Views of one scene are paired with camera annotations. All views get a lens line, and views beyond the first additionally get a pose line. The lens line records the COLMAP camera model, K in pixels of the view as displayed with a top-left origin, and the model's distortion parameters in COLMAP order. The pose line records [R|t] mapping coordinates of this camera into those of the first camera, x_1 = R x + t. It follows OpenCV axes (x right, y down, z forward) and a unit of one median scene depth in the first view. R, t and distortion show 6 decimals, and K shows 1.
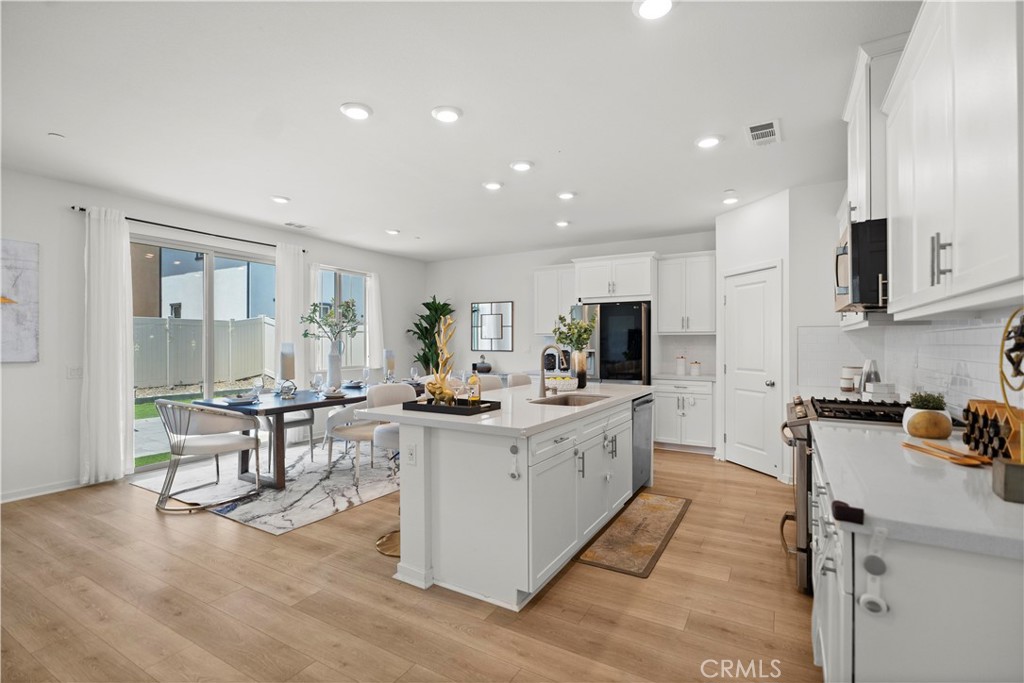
lens RADIAL K [[463.8, 0, 513.2], [0, 463.8, 342.0], [0, 0, 1]] dist [0.010387, -0.002887]
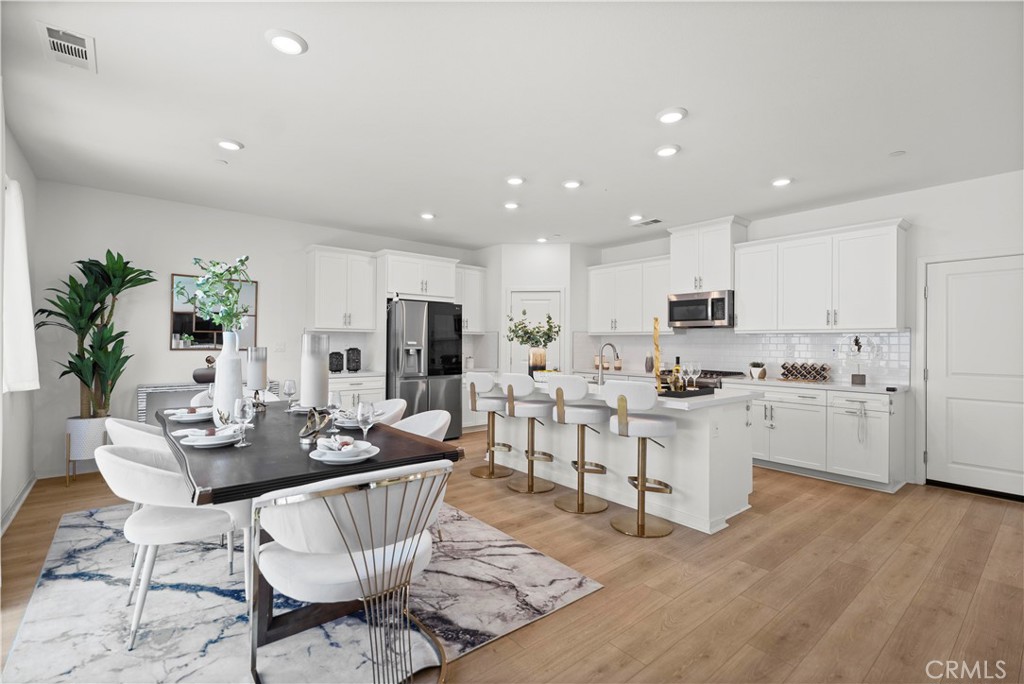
lens RADIAL K [[463.8, 0, 513.7], [0, 463.8, 343.0], [0, 0, 1]] dist [0.010387, -0.002887]
pose [[0.338181, 0.004004, 0.941073, -0.998418], [-0.010959, 0.999940, -0.000316, 0.009018], [-0.941017, -0.010207, 0.338204, 0.684846]]
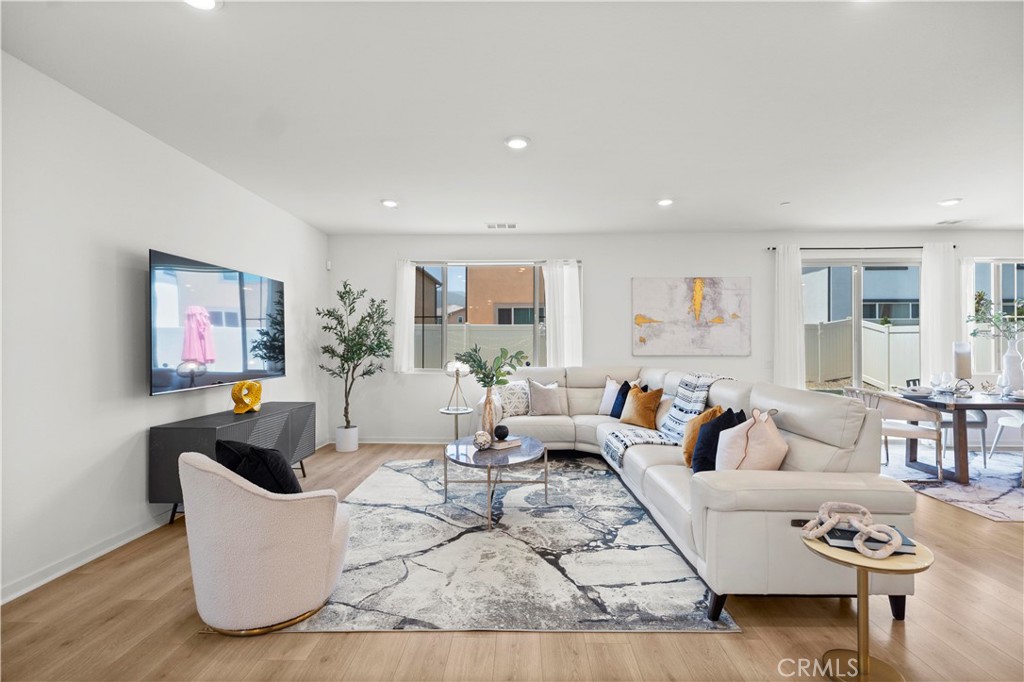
lens RADIAL K [[463.8, 0, 519.2], [0, 463.8, 341.3], [0, 0, 1]] dist [0.010387, -0.002887]
pose [[0.486586, -0.011083, -0.873563, -0.074999], [0.002607, 0.999933, -0.011234, 0.010136], [0.873629, 0.003189, 0.486582, -0.369423]]
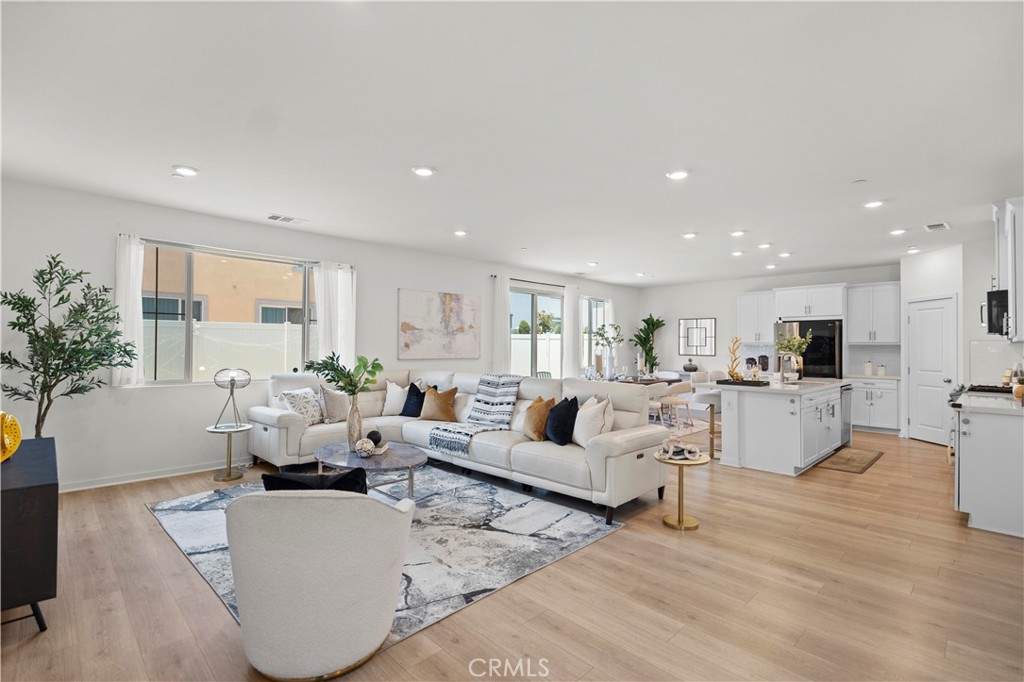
lens RADIAL K [[463.8, 0, 512.3], [0, 463.8, 342.7], [0, 0, 1]] dist [0.010387, -0.002887]
pose [[0.963569, 0.002807, -0.267444, -0.375738], [-0.004922, 0.999962, -0.007238, -0.008902], [0.267414, 0.008291, 0.963546, -0.793588]]
